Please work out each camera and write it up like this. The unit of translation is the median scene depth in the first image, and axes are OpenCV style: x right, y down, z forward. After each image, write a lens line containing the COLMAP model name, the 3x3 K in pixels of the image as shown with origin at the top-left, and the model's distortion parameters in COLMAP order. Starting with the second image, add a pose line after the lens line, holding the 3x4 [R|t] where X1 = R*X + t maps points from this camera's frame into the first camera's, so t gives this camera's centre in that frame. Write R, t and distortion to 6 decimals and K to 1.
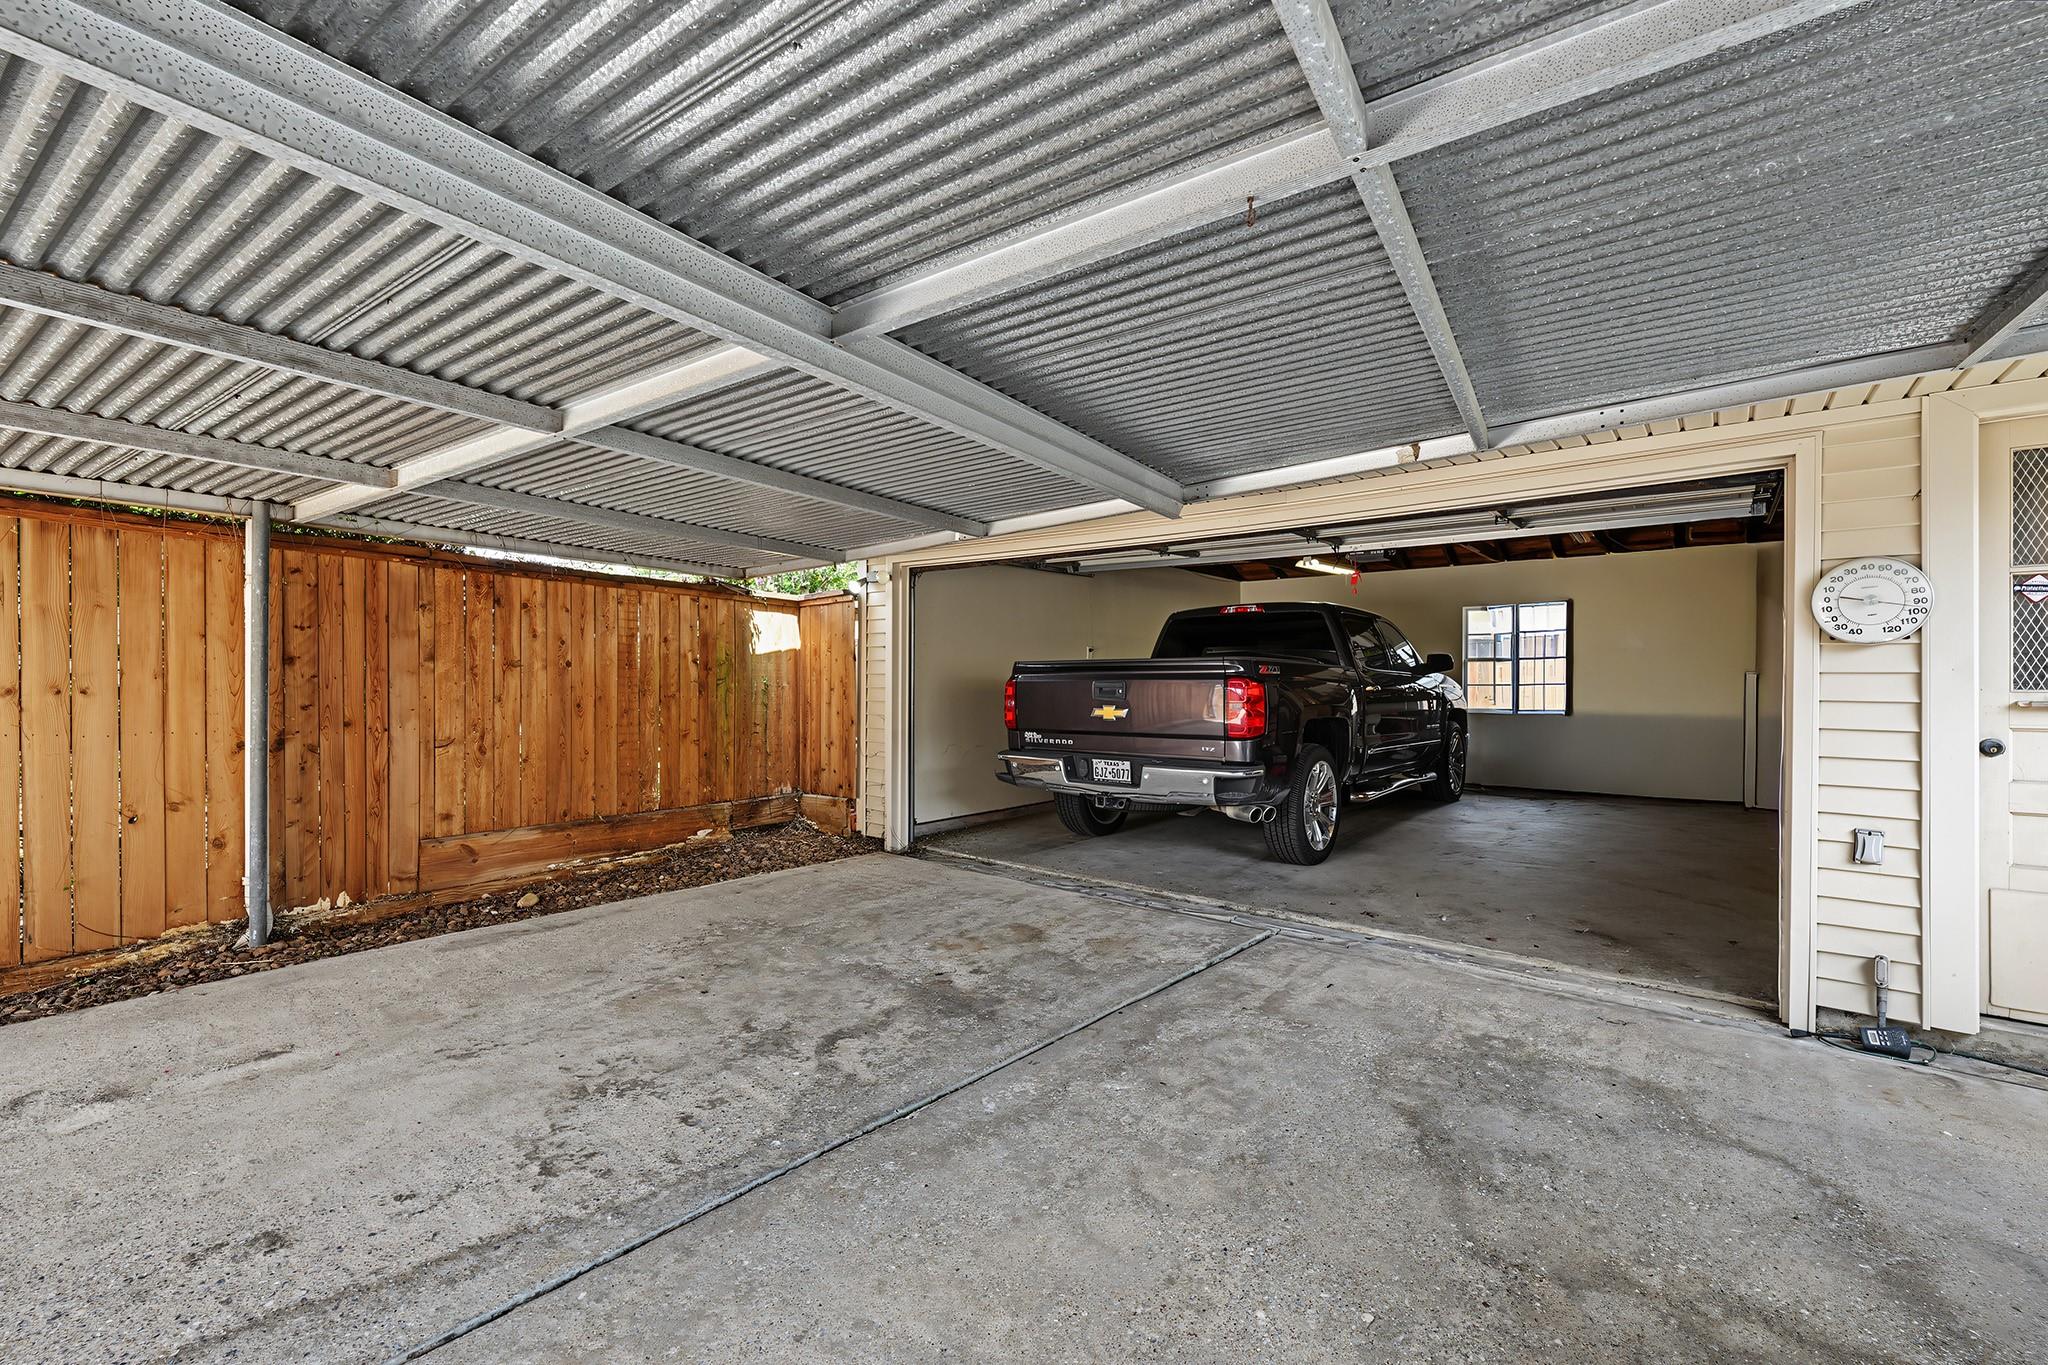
lens RADIAL K [[837.7, 0, 1016.1], [0, 837.7, 681.3], [0, 0, 1]] dist [-0.000816, 0.000266]
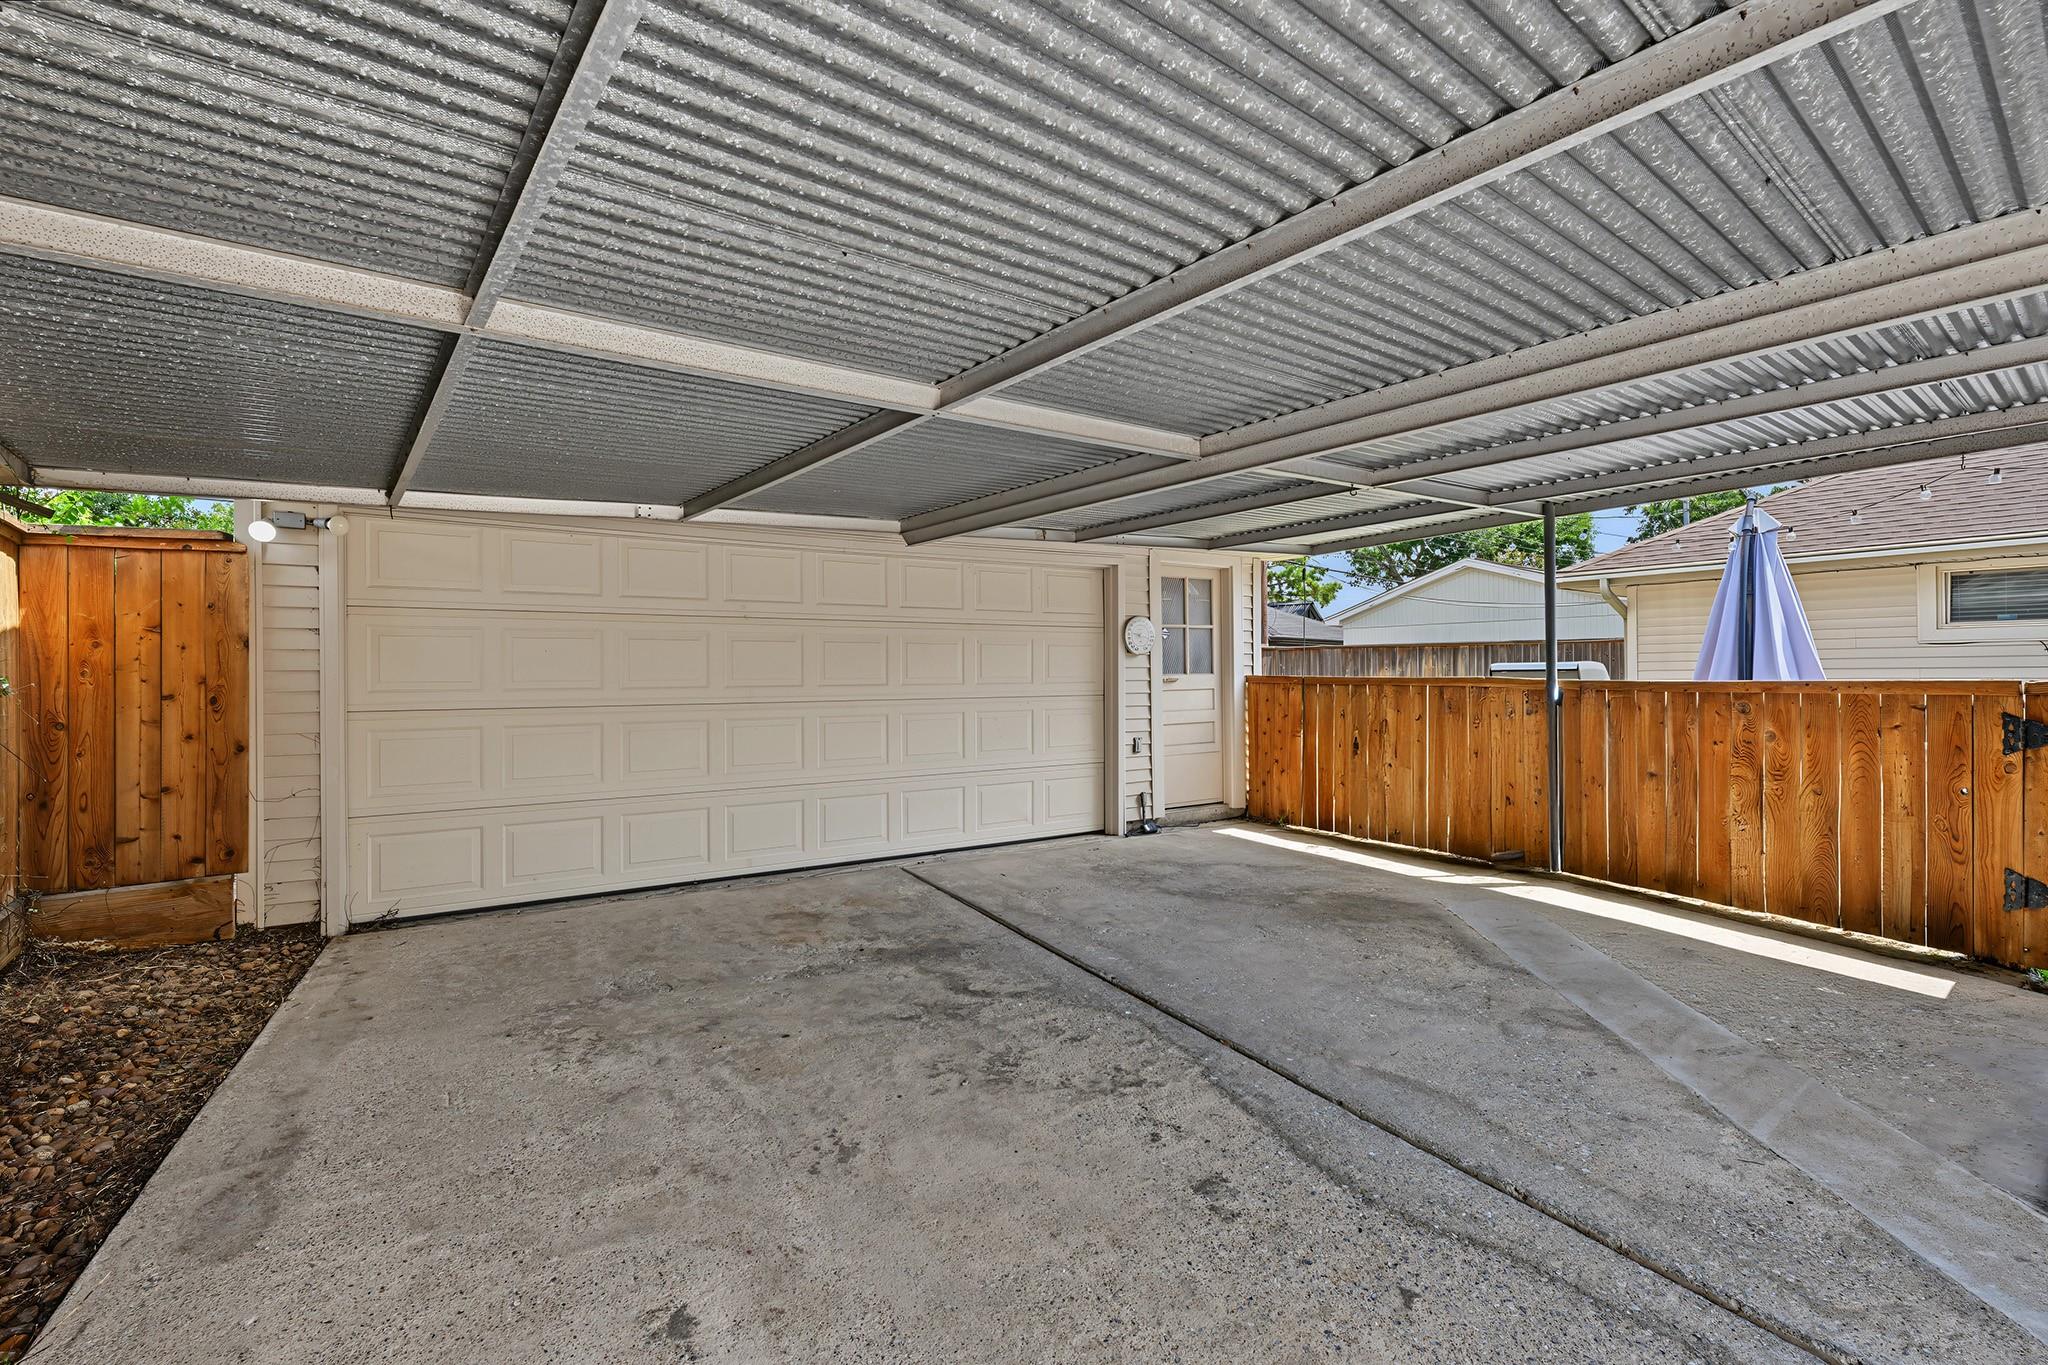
lens RADIAL K [[865.6, 0, 1013.3], [0, 865.6, 672.0], [0, 0, 1]] dist [-0.000079, -0.000105]
pose [[0.333077, -0.002665, 0.942896, -1.232921], [0.010804, 0.999941, -0.000990, 0.000179], [-0.942838, 0.010517, 0.333086, 0.519934]]
